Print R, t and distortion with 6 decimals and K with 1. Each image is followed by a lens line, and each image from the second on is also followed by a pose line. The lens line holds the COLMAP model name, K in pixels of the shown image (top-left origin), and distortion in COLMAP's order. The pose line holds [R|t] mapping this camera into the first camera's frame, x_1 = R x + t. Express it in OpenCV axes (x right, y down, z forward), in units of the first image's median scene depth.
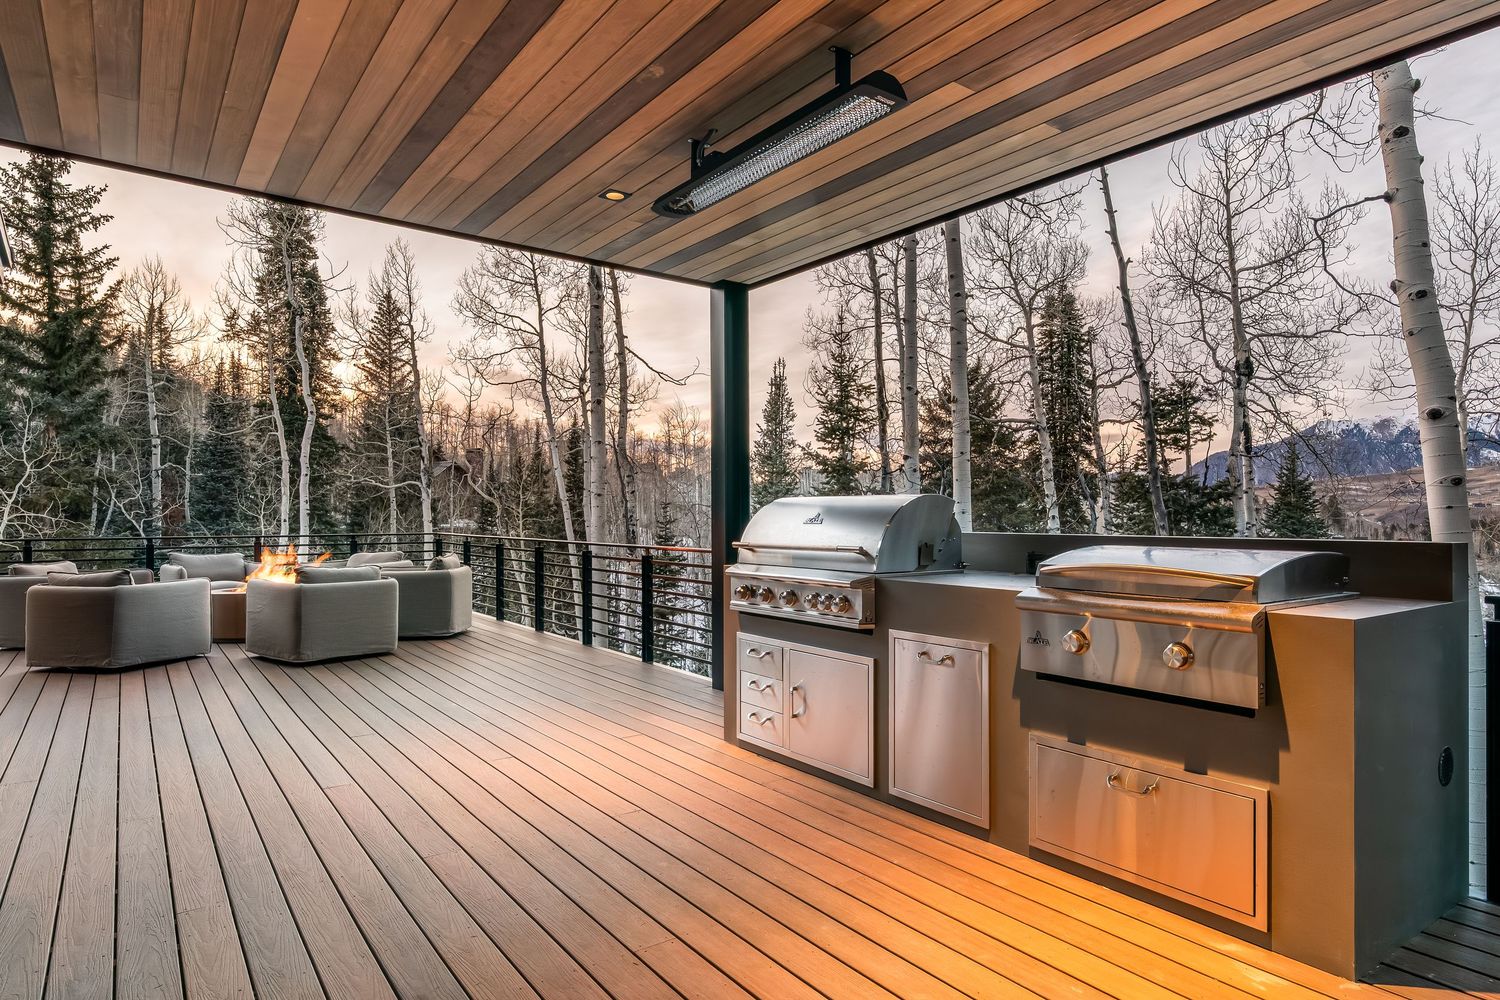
lens RADIAL K [[881.3, 0, 751.2], [0, 881.3, 509.7], [0, 0, 1]] dist [0.008804, -0.001835]
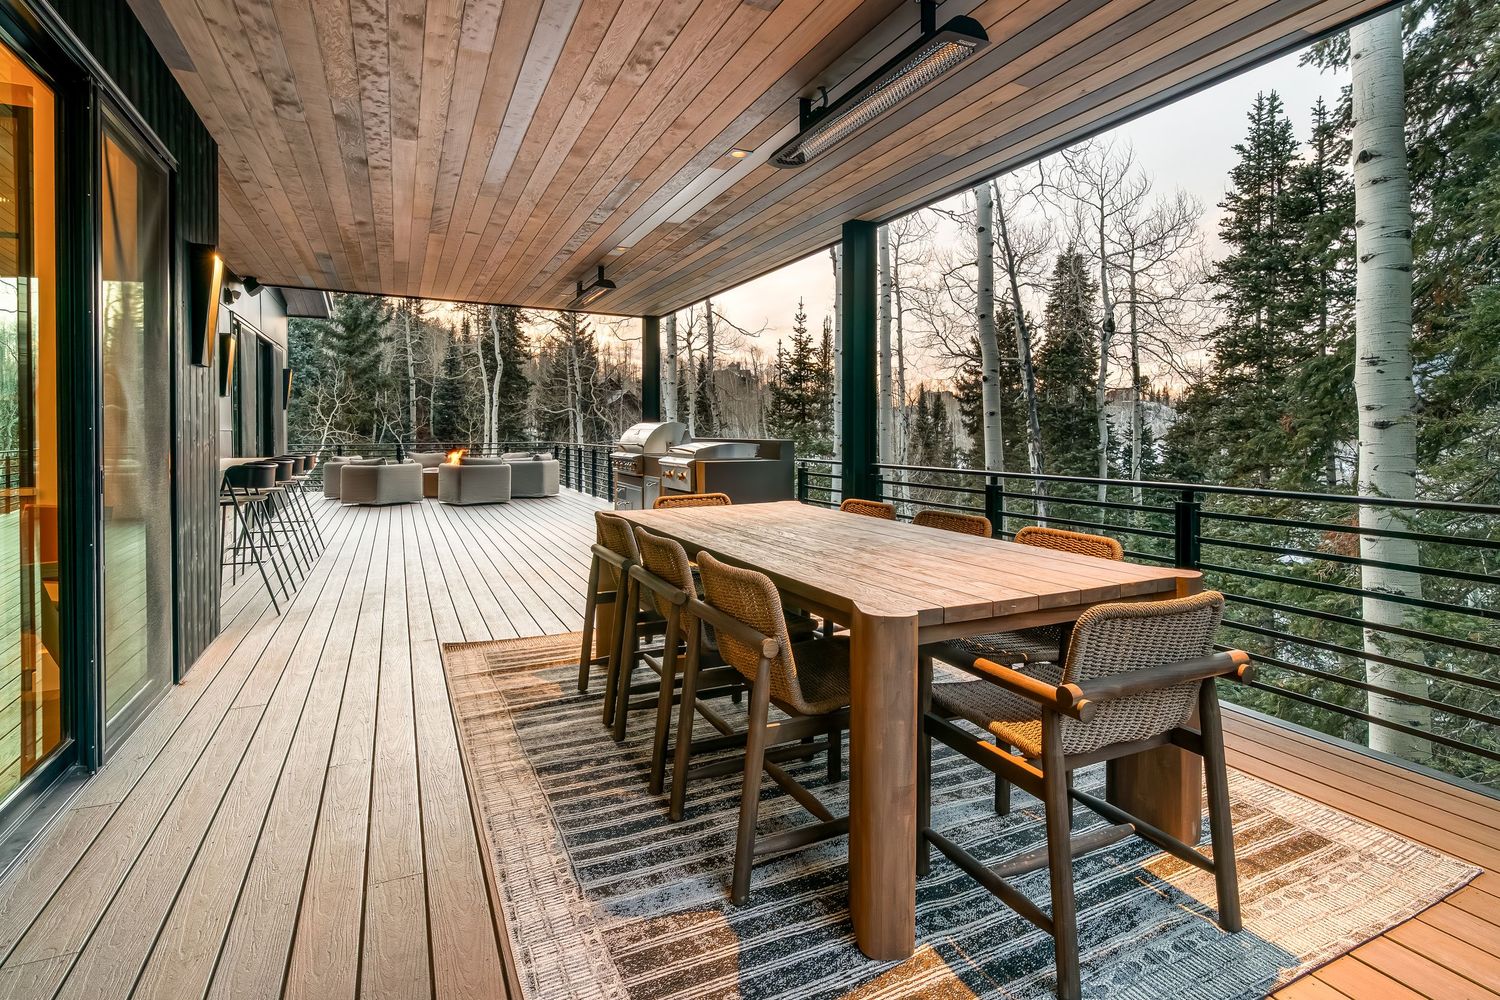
lens RADIAL K [[751.0, 0, 752.3], [0, 751.0, 433.5], [0, 0, 1]] dist [-0.001735, 0.001210]
pose [[0.984612, 0.000113, -0.174753, 0.164214], [0.001236, 0.999970, 0.007611, -0.000434], [0.174749, -0.007710, 0.984583, -0.210435]]
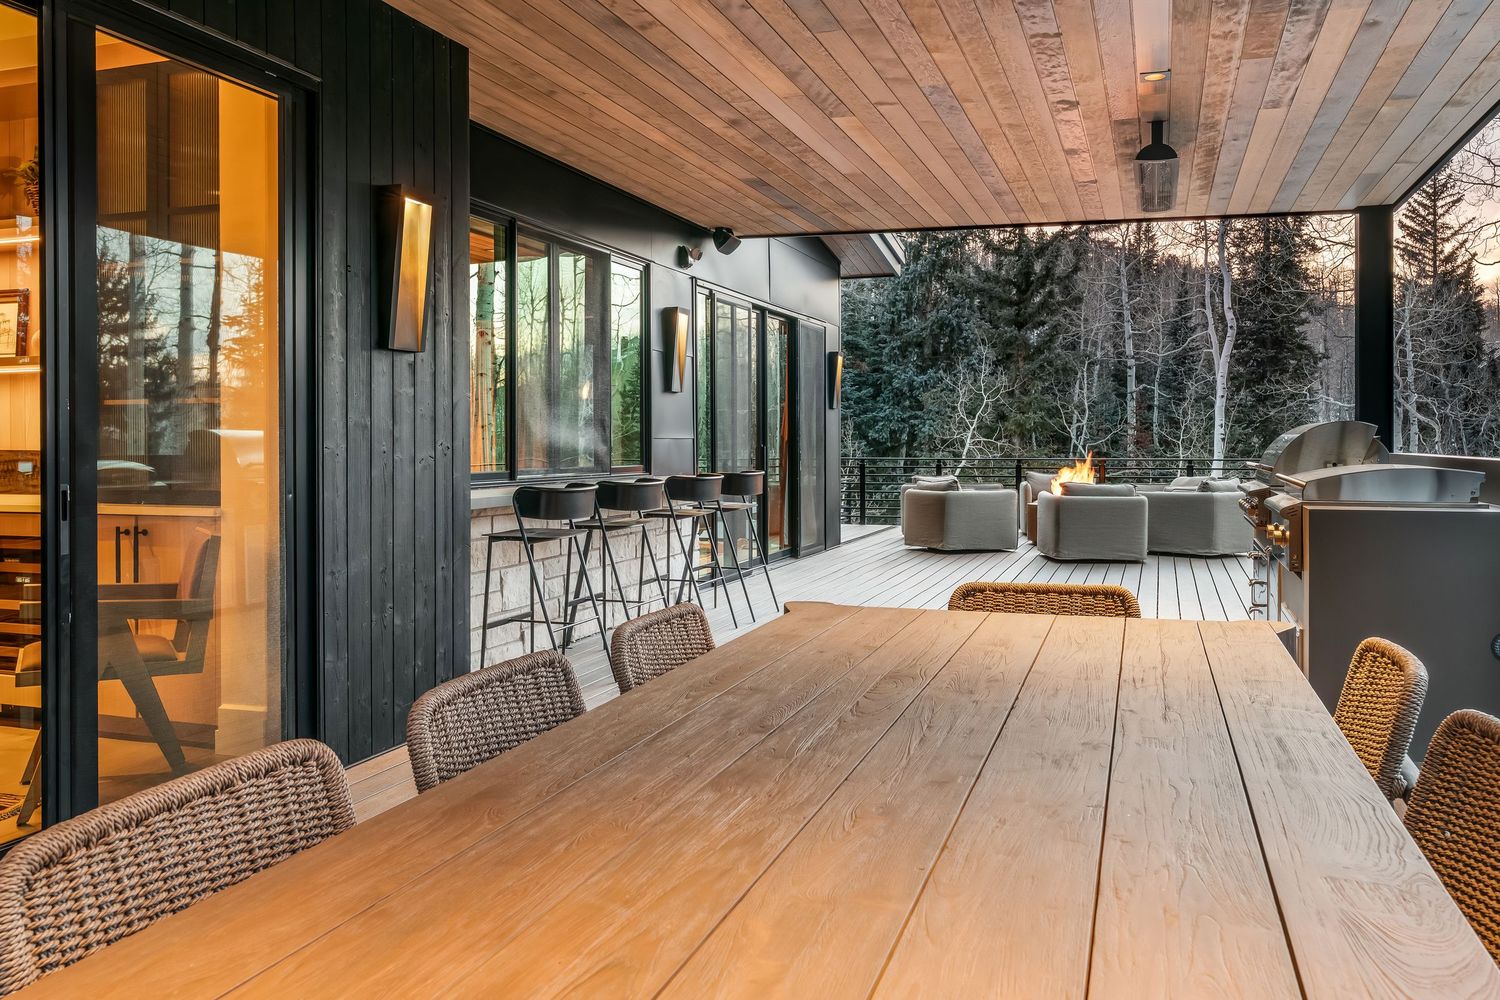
lens RADIAL K [[1182.7, 0, 747.9], [0, 1182.7, 440.8], [0, 0, 1]] dist [0.006999, 0.002749]
pose [[0.577878, 0.001056, -0.816123, 0.215610], [0.003974, 0.999984, 0.004108, -0.000273], [0.816114, -0.005617, 0.577864, -0.113064]]
